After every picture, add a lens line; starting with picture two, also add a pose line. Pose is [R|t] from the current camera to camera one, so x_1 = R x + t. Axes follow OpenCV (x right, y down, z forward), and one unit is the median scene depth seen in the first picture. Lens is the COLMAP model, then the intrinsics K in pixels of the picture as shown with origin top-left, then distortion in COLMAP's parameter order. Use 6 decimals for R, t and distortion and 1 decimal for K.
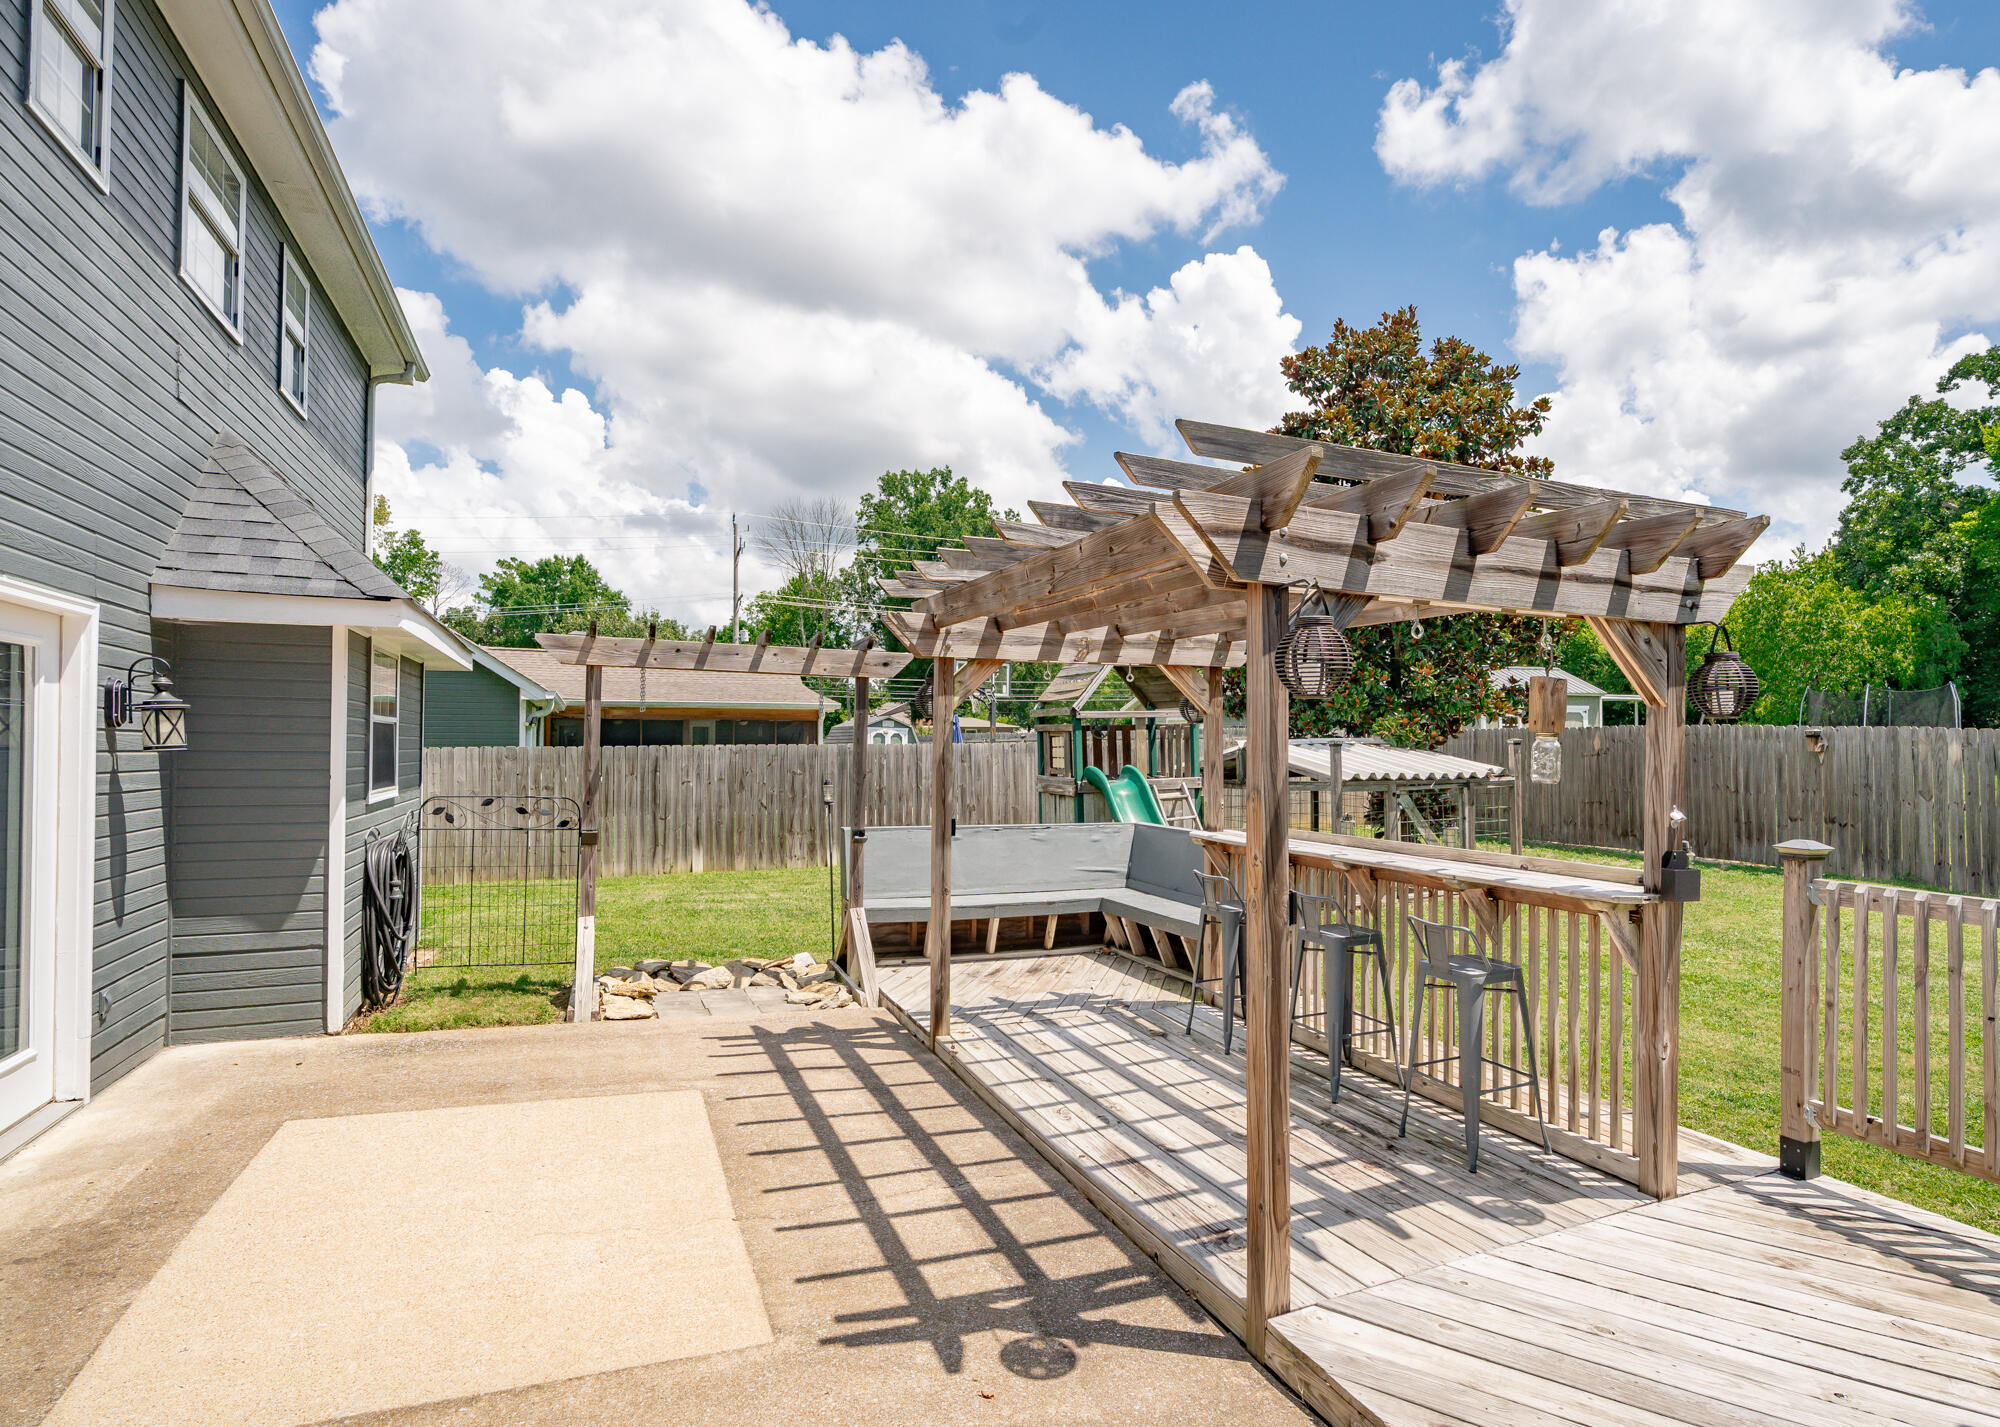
lens RADIAL K [[1024.5, 0, 1065.4], [0, 1024.5, 723.4], [0, 0, 1]] dist [-0.000077, -0.000114]
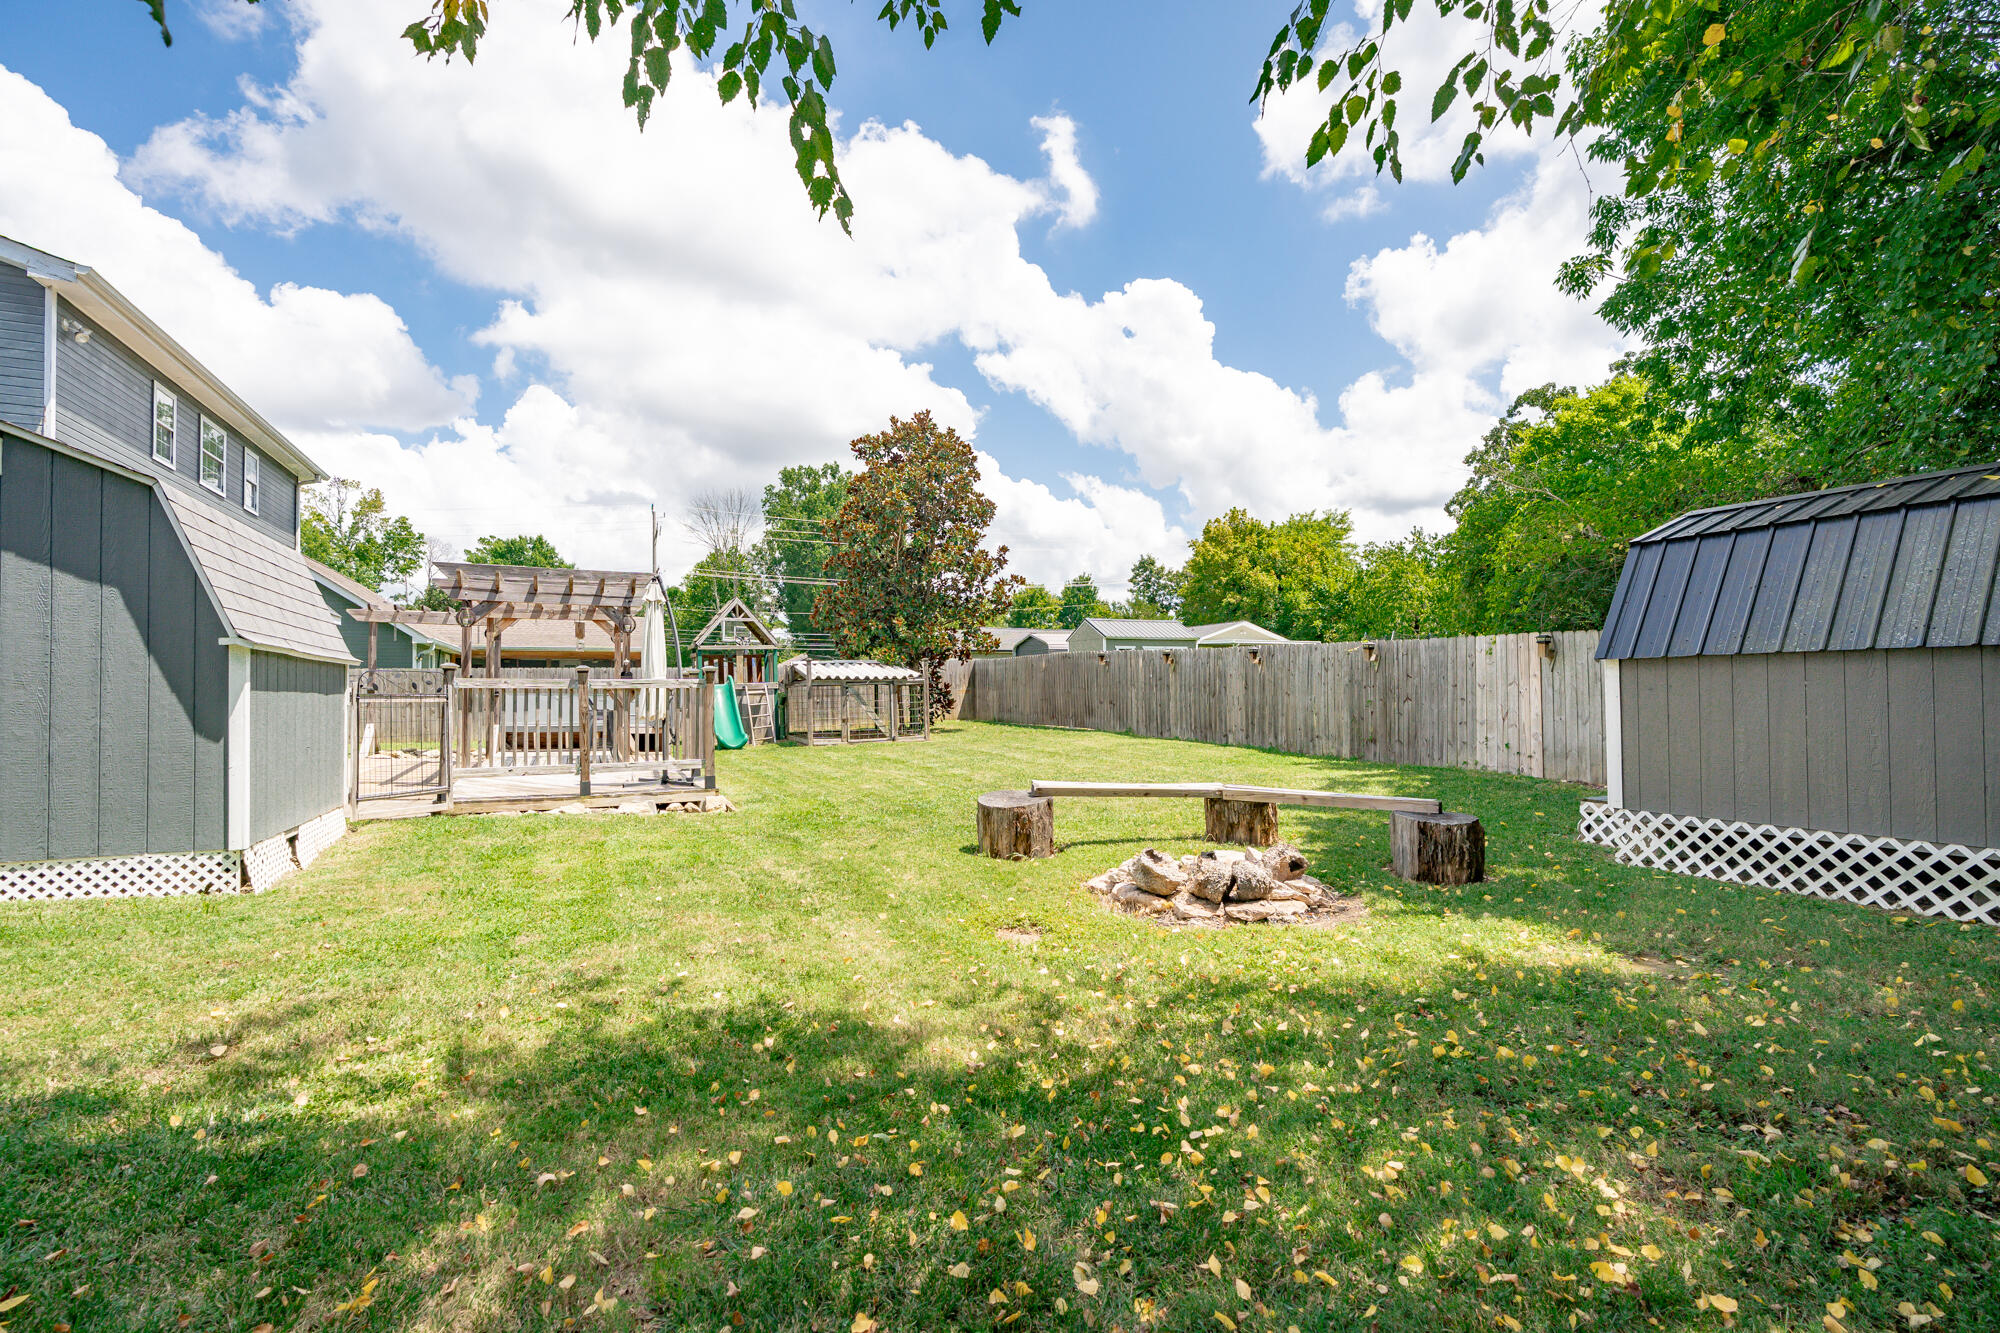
lens RADIAL K [[903.2, 0, 1000.4], [0, 903.2, 682.5], [0, 0, 1]] dist [-0.000816, -0.000176]
pose [[0.999985, -0.005439, -0.000765, 0.089918], [0.005446, 0.999941, 0.009376, 0.006764], [0.000714, -0.009380, 0.999956, -0.099929]]
